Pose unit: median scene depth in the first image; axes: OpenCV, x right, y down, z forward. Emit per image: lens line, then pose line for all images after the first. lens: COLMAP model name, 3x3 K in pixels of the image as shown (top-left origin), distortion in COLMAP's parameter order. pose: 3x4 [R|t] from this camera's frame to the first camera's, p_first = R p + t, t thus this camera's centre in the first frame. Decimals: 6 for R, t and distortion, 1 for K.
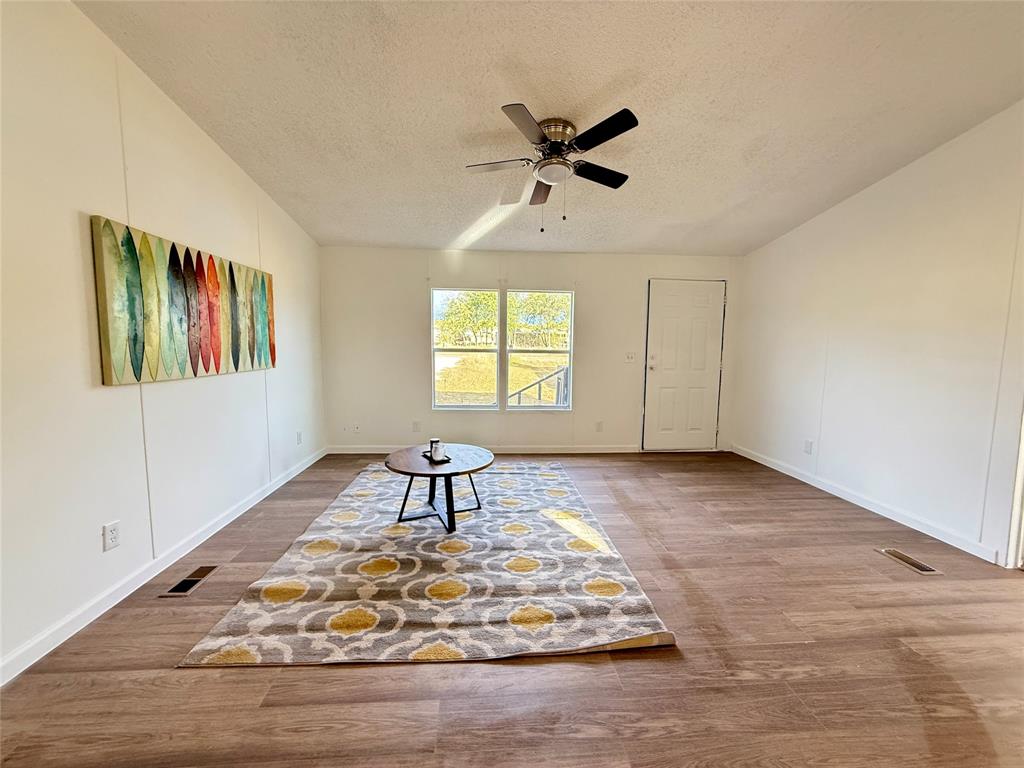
lens RADIAL K [[409.2, 0, 508.5], [0, 409.2, 380.2], [0, 0, 1]] dist [0.000525, 0.000467]
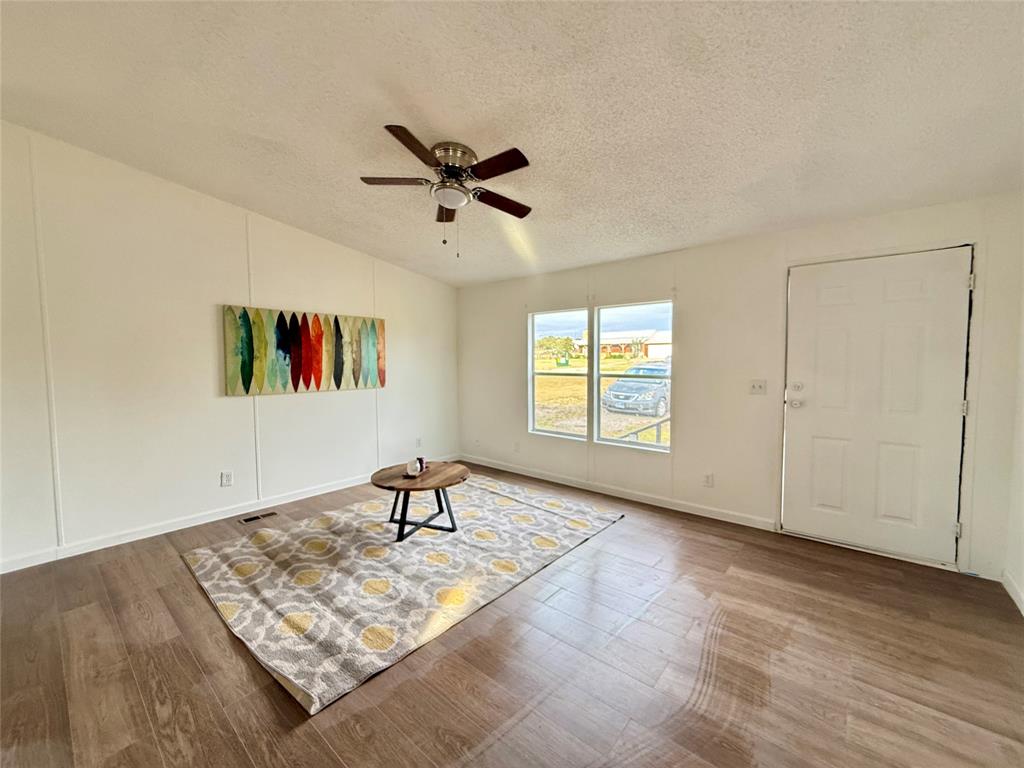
lens RADIAL K [[409.2, 0, 508.6], [0, 409.2, 387.0], [0, 0, 1]] dist [0.000525, 0.000467]
pose [[0.712060, 0.029353, -0.701504, 1.019872], [-0.048655, 0.998787, -0.007595, -0.064185], [0.700430, 0.039540, 0.712625, 0.492248]]
